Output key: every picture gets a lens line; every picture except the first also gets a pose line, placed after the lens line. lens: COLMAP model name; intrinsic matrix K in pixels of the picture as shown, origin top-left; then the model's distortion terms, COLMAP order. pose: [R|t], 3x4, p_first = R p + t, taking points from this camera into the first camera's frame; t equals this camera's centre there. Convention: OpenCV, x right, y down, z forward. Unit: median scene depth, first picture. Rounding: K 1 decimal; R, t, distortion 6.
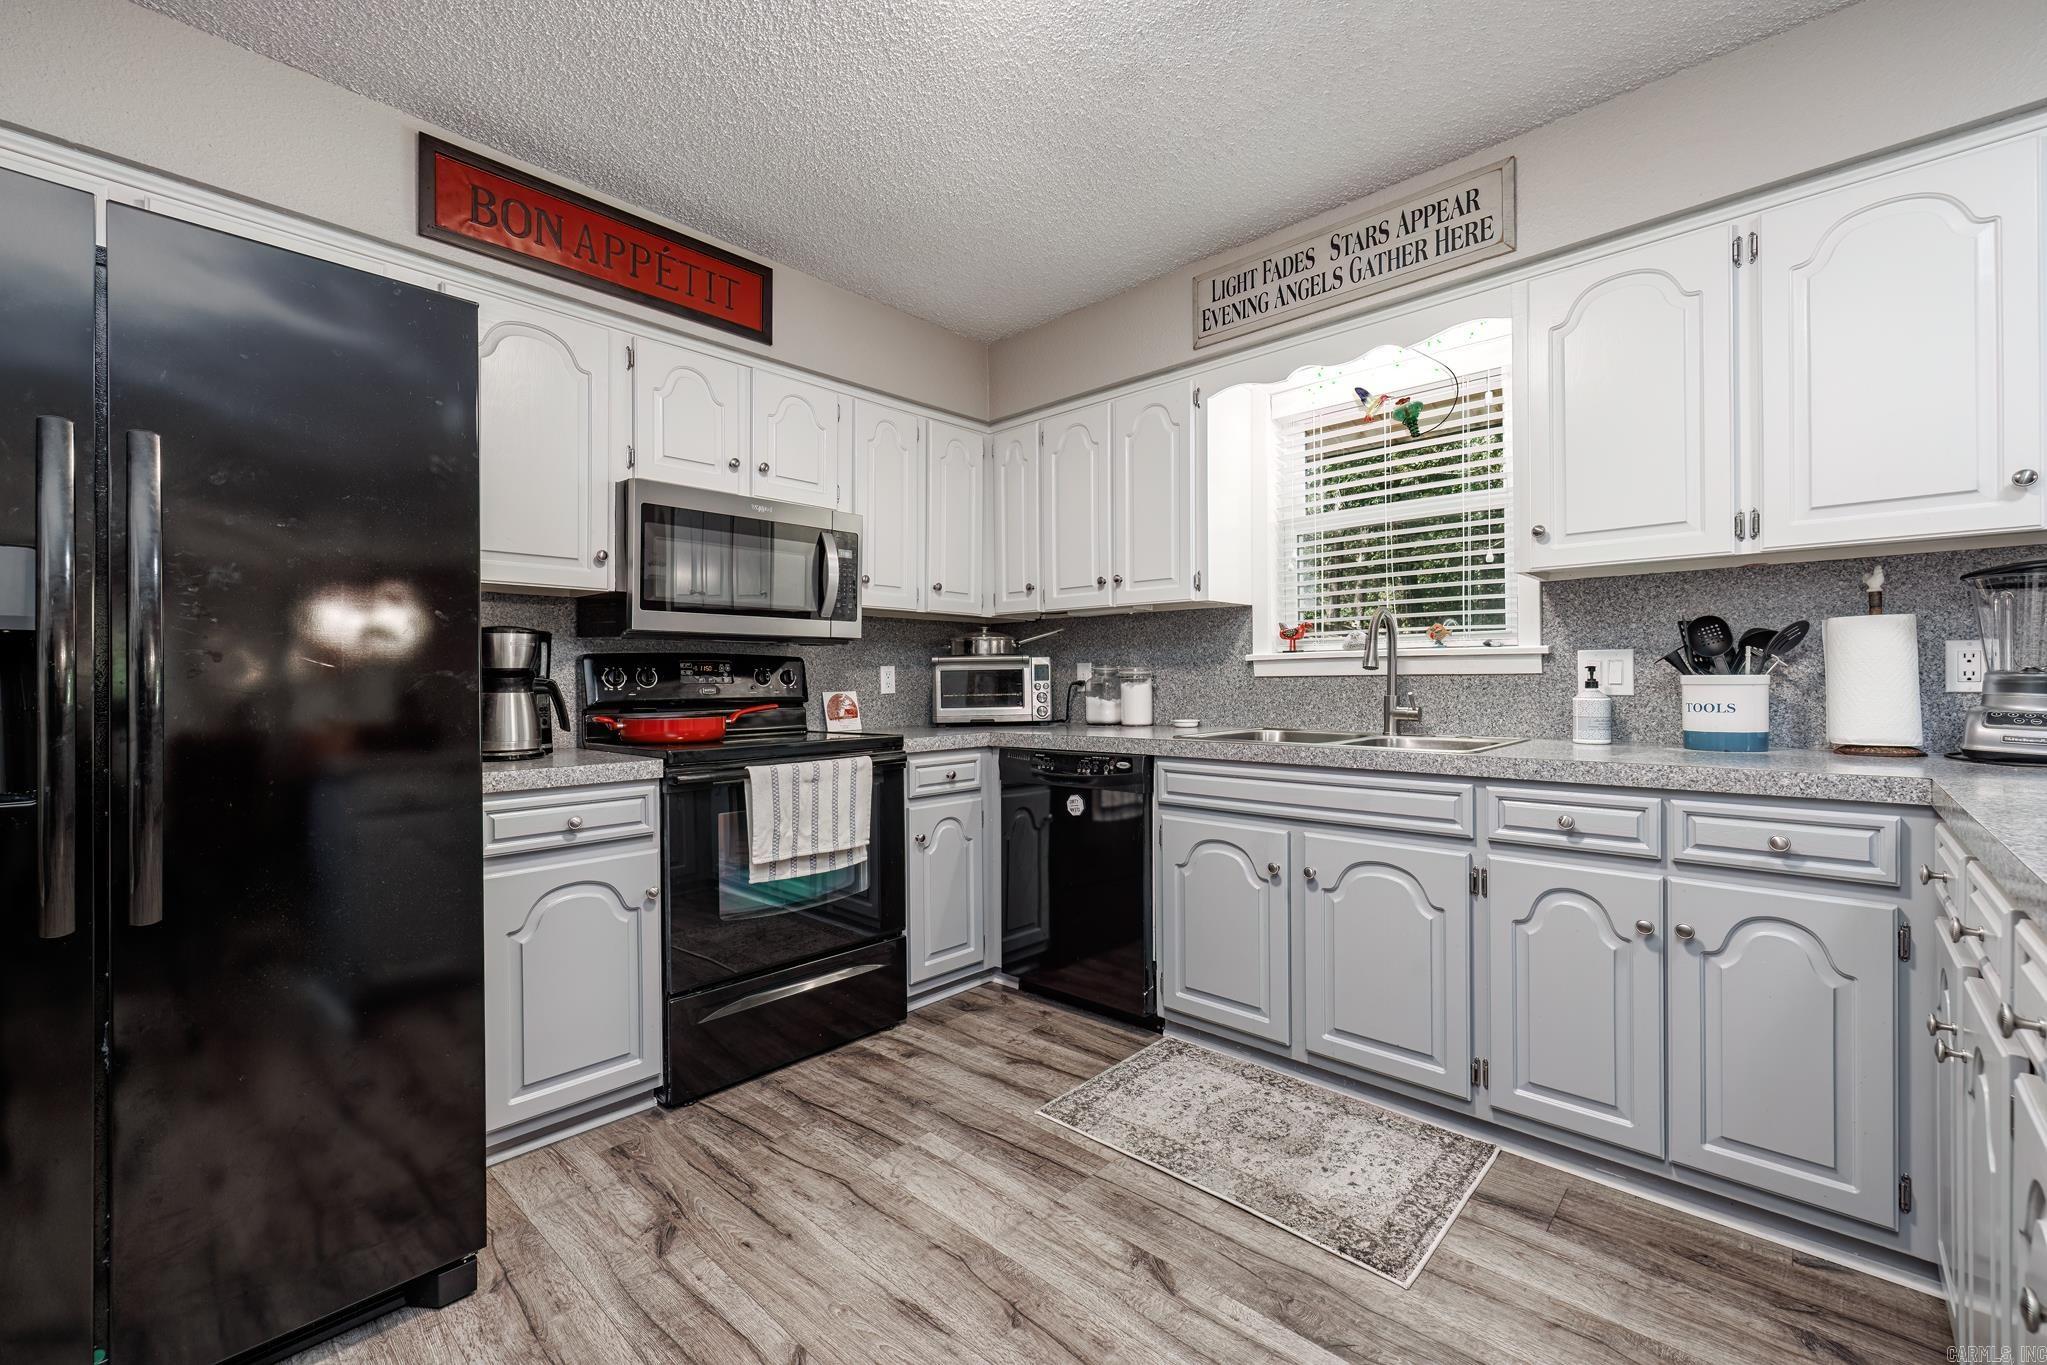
lens RADIAL K [[855.8, 0, 1031.2], [0, 855.8, 680.7], [0, 0, 1]] dist [-0.000937, 0.000991]
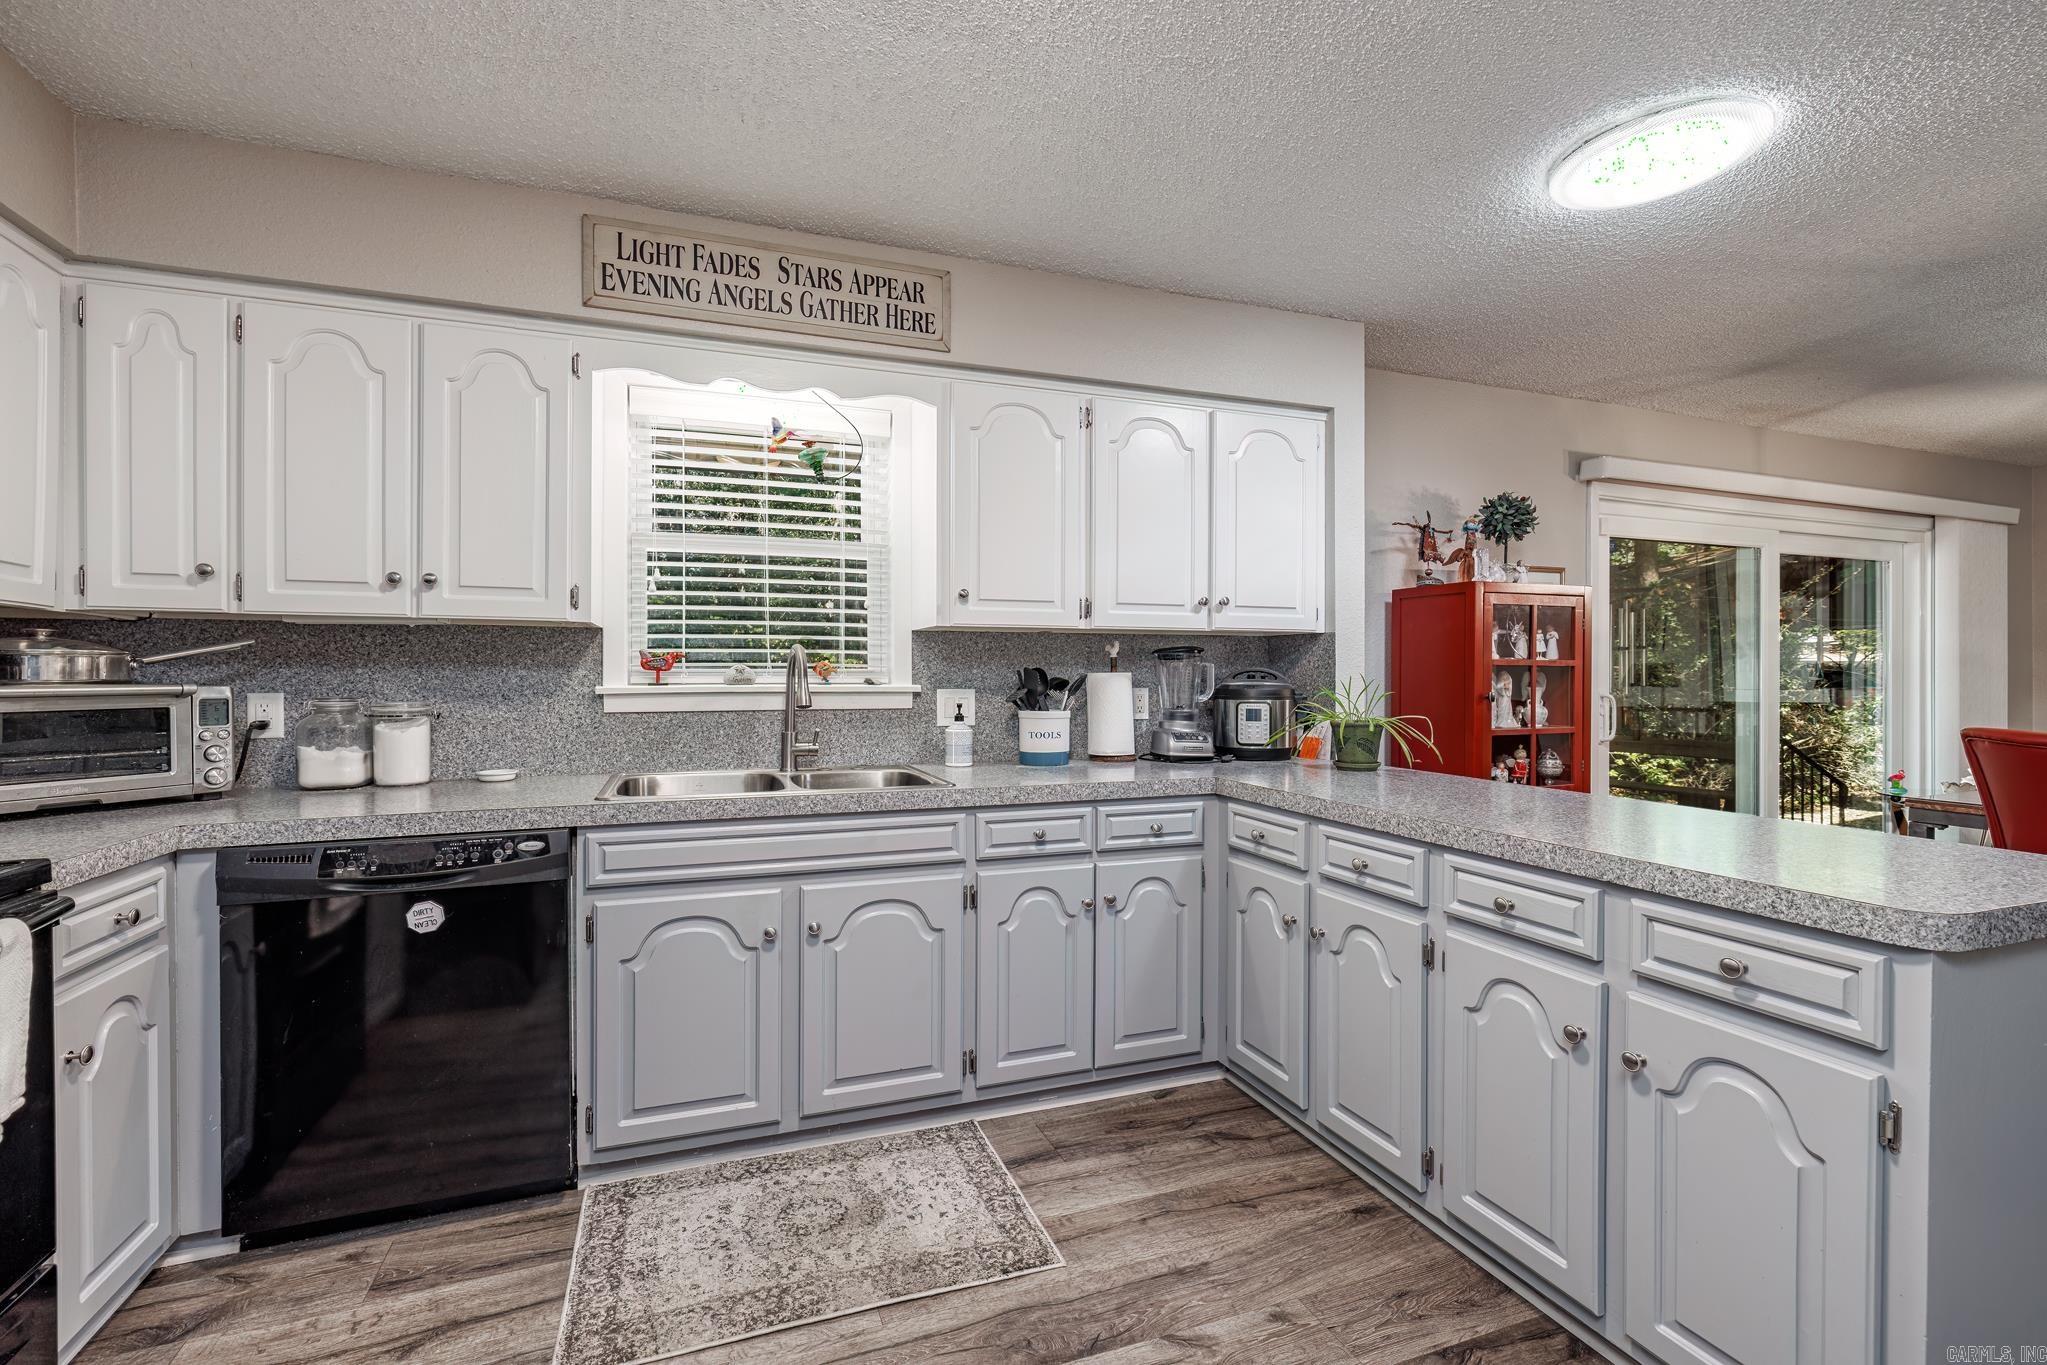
lens RADIAL K [[855.8, 0, 1015.2], [0, 855.8, 683.8], [0, 0, 1]] dist [-0.000937, 0.000991]
pose [[0.470491, 0.000054, 0.882405, -0.377086], [0.001192, 0.999999, -0.000697, -0.042049], [-0.882404, 0.001380, 0.470490, 0.325369]]
